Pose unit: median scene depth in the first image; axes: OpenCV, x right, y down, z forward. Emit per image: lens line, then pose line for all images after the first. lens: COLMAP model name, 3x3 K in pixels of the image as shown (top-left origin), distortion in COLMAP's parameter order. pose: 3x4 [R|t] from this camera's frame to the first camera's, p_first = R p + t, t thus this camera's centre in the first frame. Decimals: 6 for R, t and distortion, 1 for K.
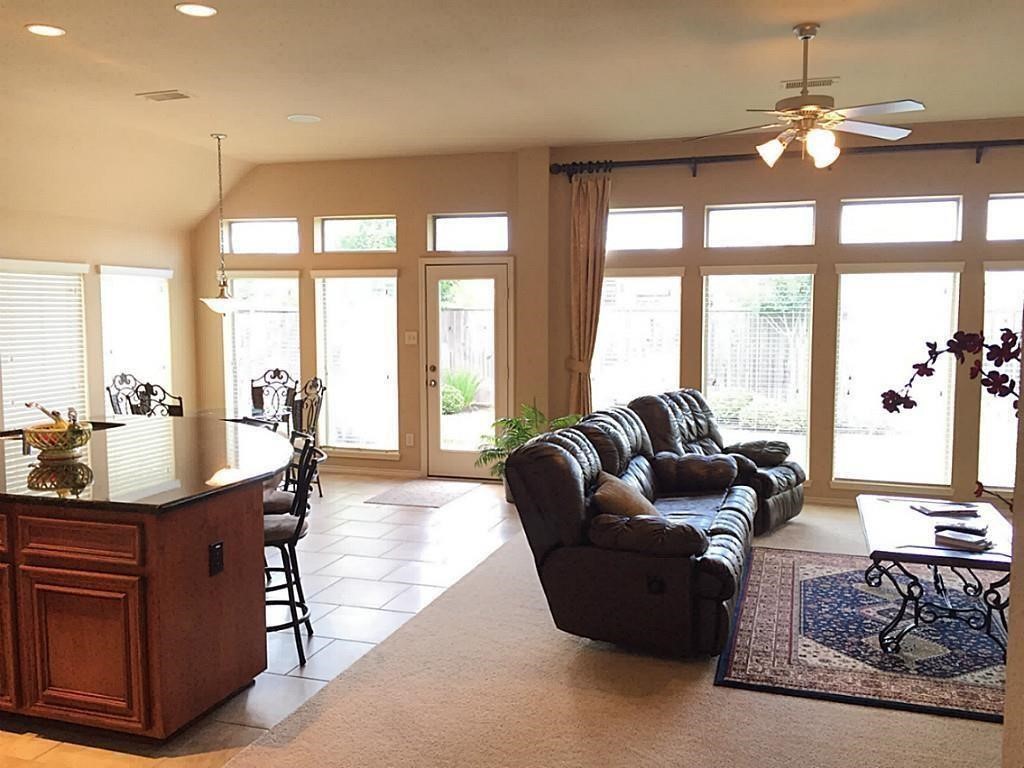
lens RADIAL K [[874.1, 0, 512.0], [0, 874.1, 384.0], [0, 0, 1]] dist [0.081115, -0.104374]
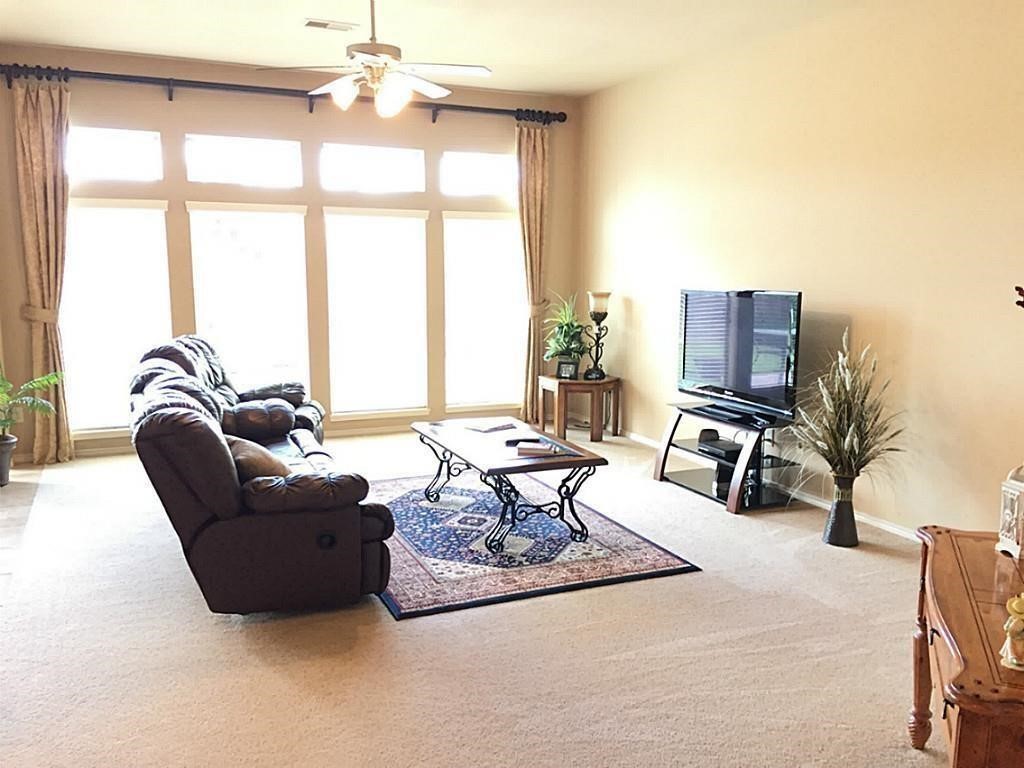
lens RADIAL K [[874.1, 0, 512.0], [0, 874.1, 384.0], [0, 0, 1]] dist [0.081115, -0.104374]
pose [[0.742448, -0.093669, 0.663322, -0.292027], [0.044565, 0.994889, 0.090609, -0.020871], [-0.668419, -0.037712, 0.742828, 0.132609]]
